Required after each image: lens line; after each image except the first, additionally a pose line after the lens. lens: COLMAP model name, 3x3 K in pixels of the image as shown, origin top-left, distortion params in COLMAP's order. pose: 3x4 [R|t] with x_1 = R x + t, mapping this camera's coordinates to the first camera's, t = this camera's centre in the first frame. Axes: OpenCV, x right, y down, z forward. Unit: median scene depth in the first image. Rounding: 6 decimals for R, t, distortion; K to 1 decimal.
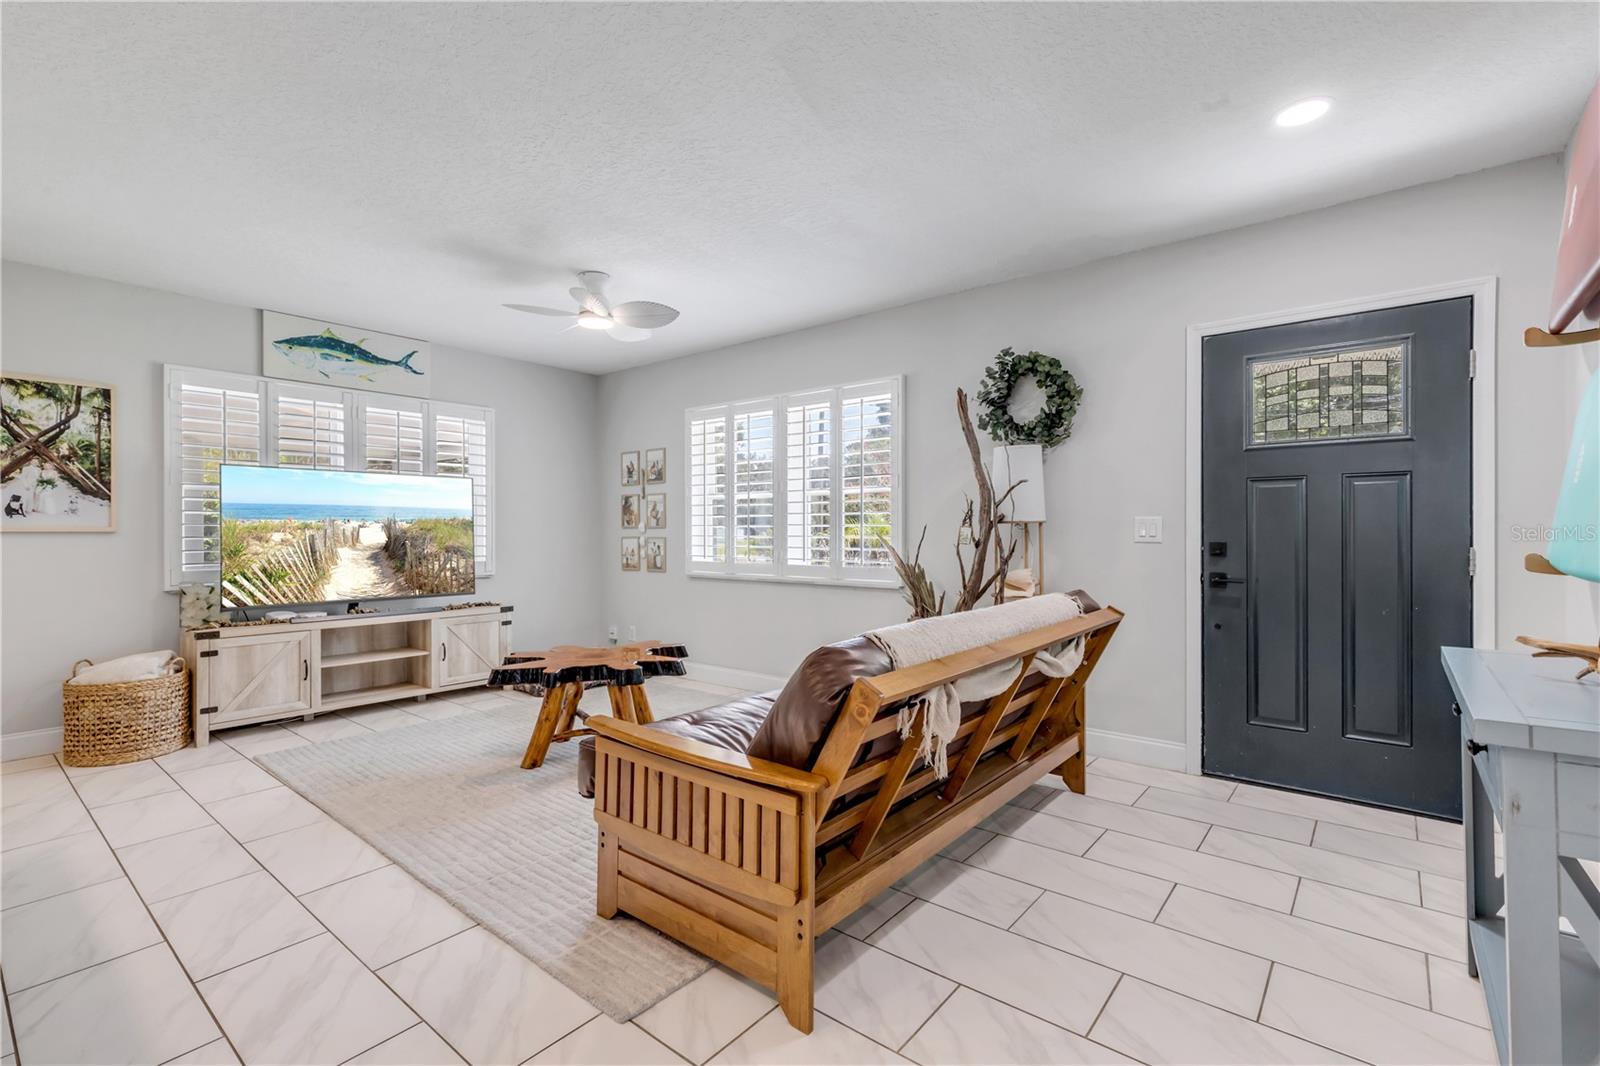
lens RADIAL K [[721.4, 0, 800.0], [0, 721.4, 530.9], [0, 0, 1]] dist [0.003775, -0.002548]
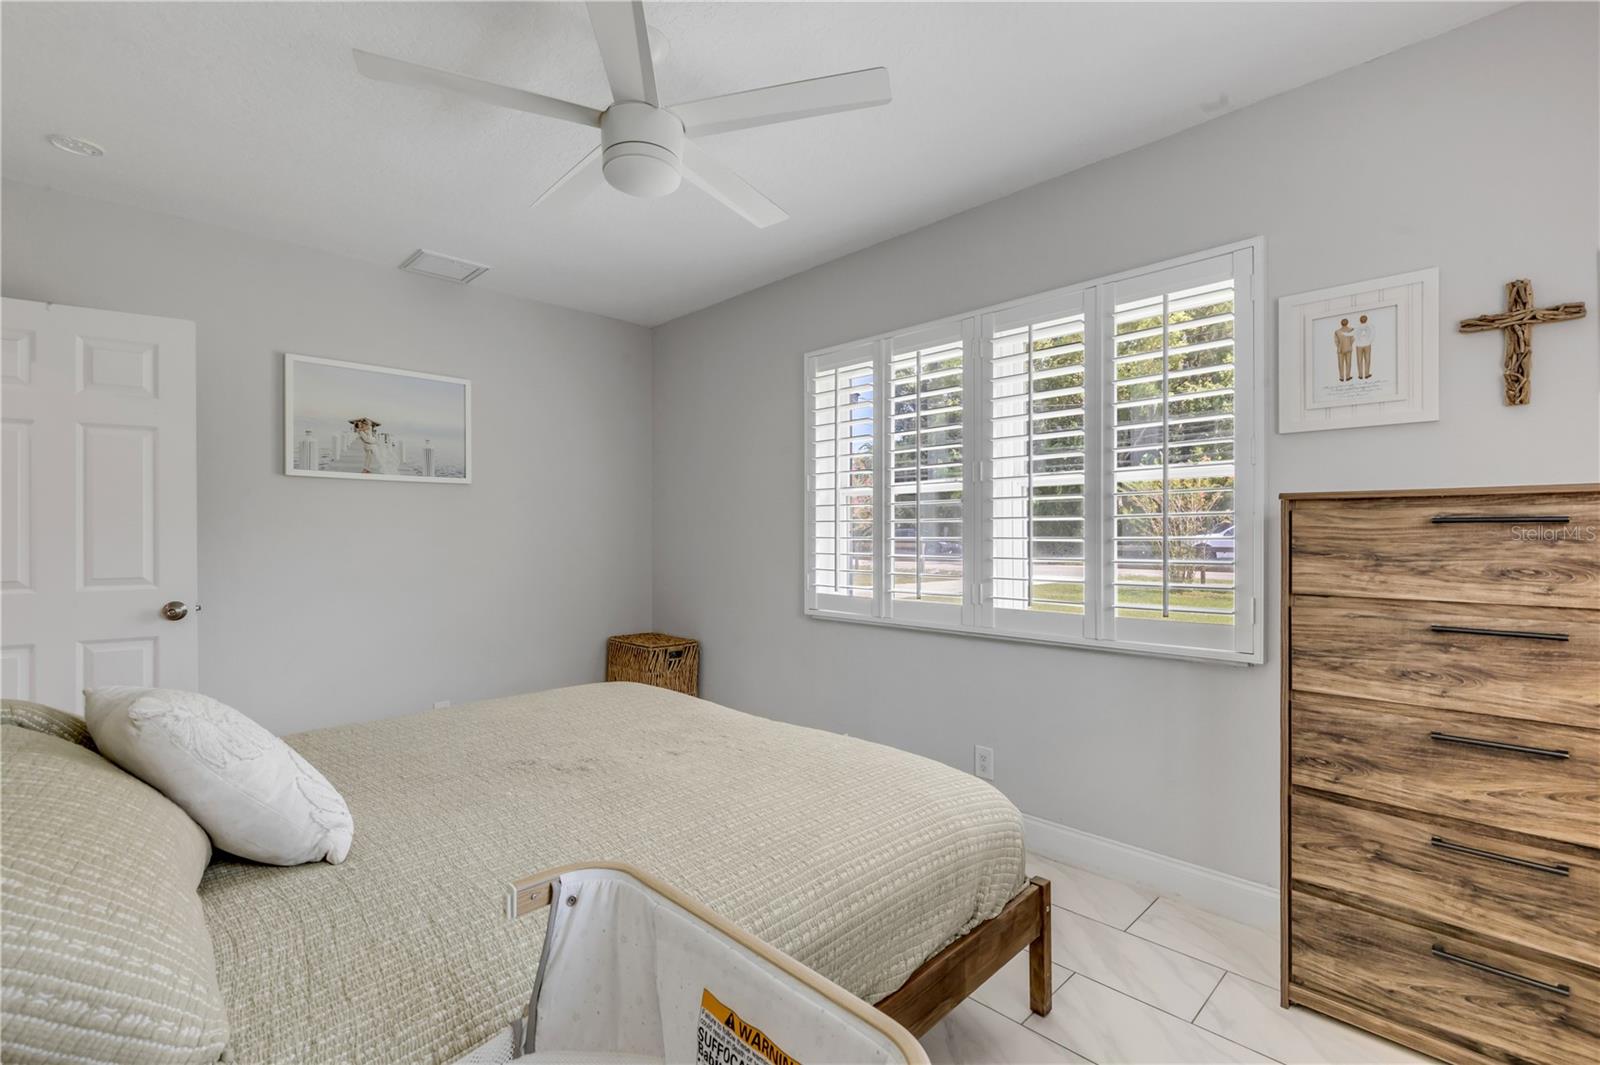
lens RADIAL K [[721.4, 0, 789.9], [0, 721.4, 529.9], [0, 0, 1]] dist [0.003775, -0.002548]
pose [[0.992519, -0.000786, -0.122089, -0.133718], [0.000007, 0.999980, -0.006381, -0.013983], [0.122091, 0.006332, 0.992499, 0.521895]]
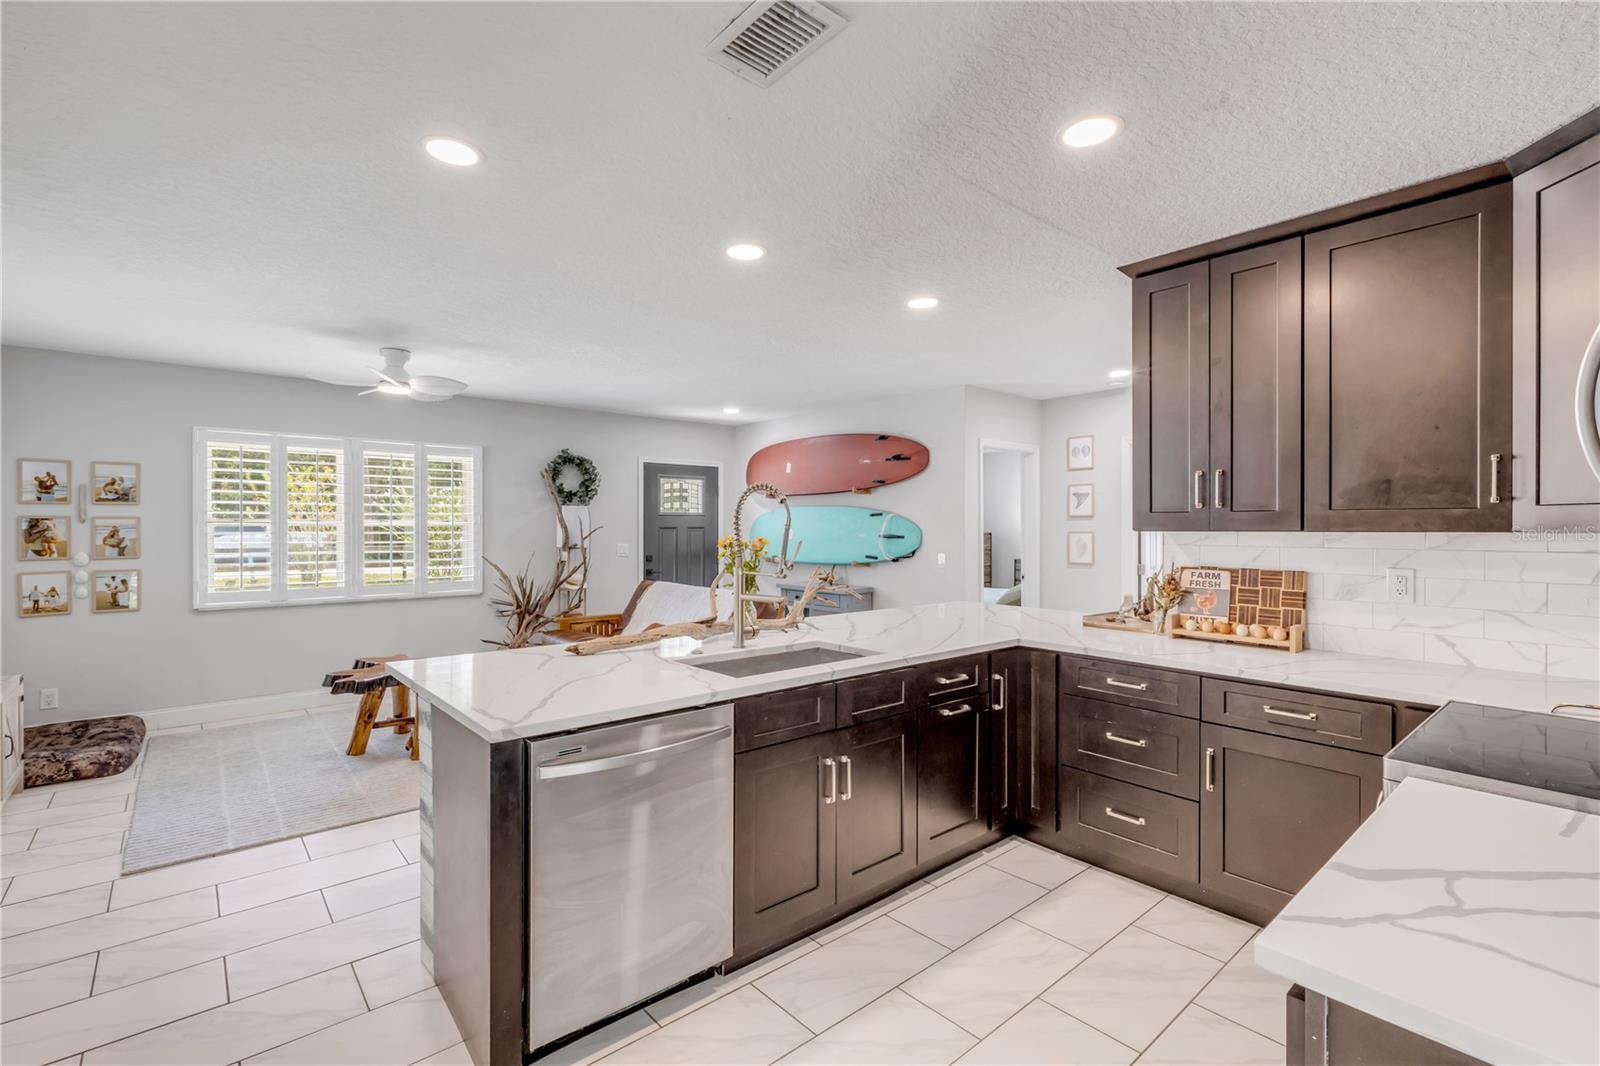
lens RADIAL K [[721.4, 0, 798.0], [0, 721.4, 530.0], [0, 0, 1]] dist [0.003775, -0.002548]
pose [[0.170128, -0.001279, 0.985421, -1.311513], [-0.000264, 0.999999, 0.001344, -0.056573], [-0.985422, -0.000488, 0.170127, 0.140657]]
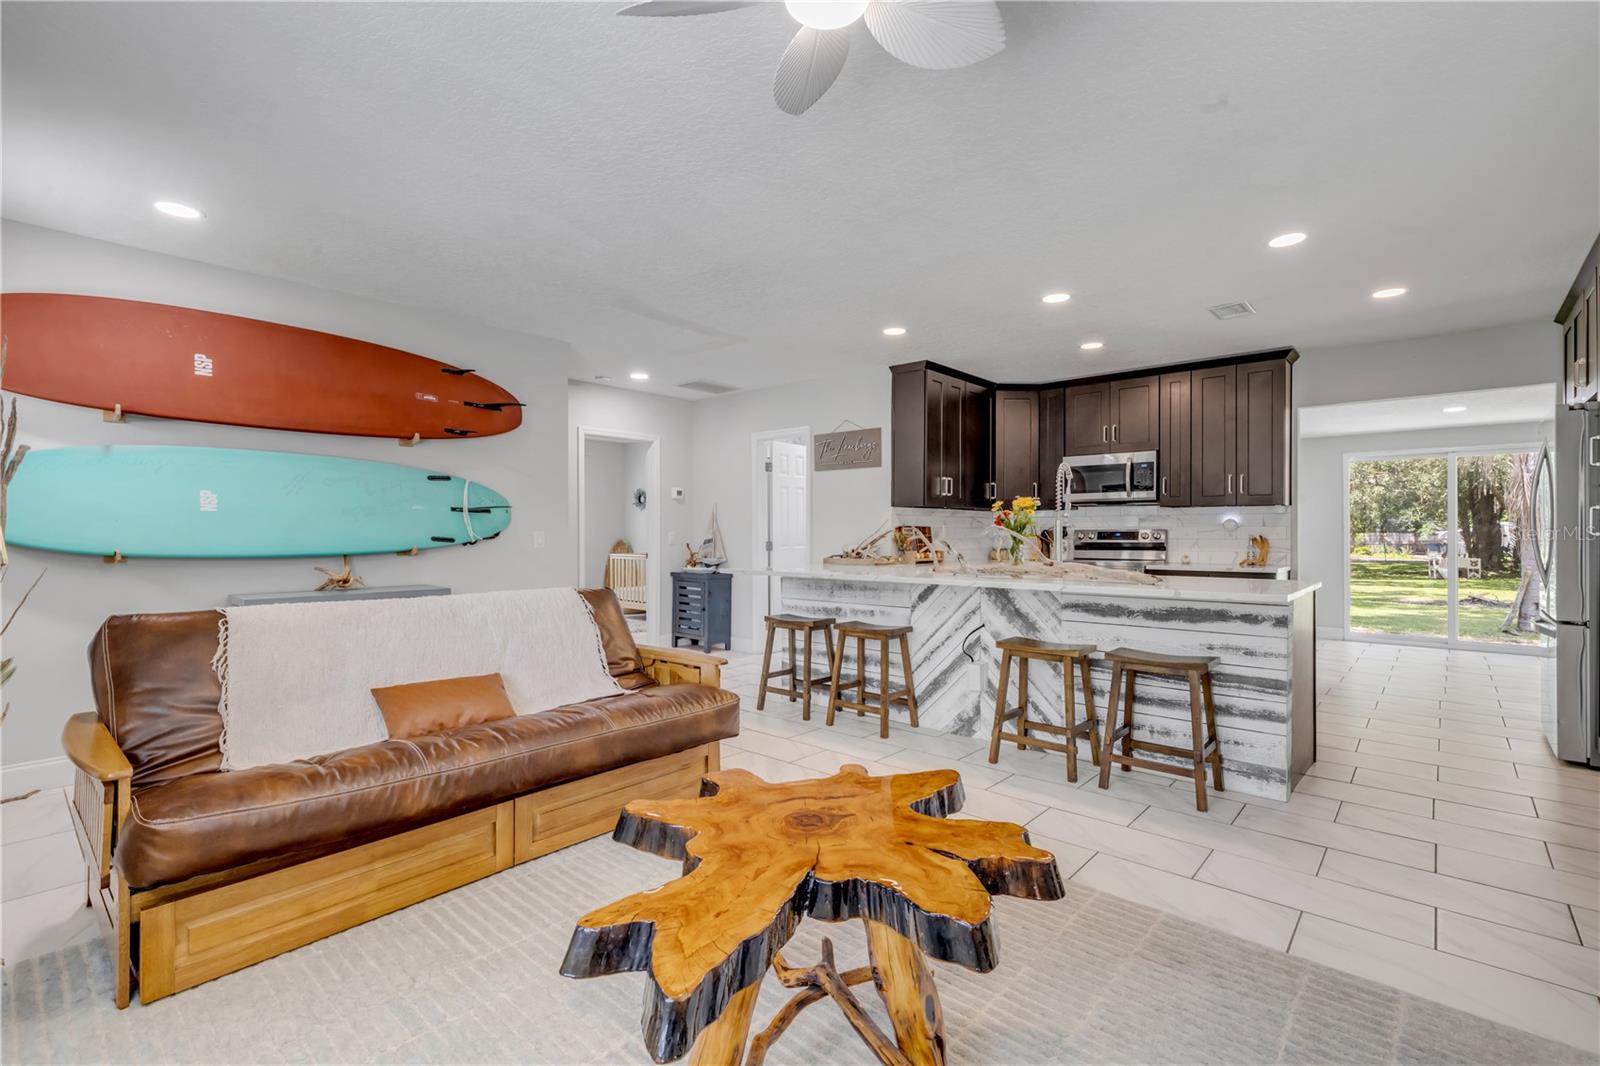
lens RADIAL K [[721.4, 0, 802.8], [0, 721.4, 532.4], [0, 0, 1]] dist [0.003775, -0.002548]
pose [[-0.999418, -0.000844, 0.034092, -0.276997], [-0.000822, 0.999999, 0.000650, -0.005275], [-0.034093, 0.000621, -0.999418, 1.359981]]
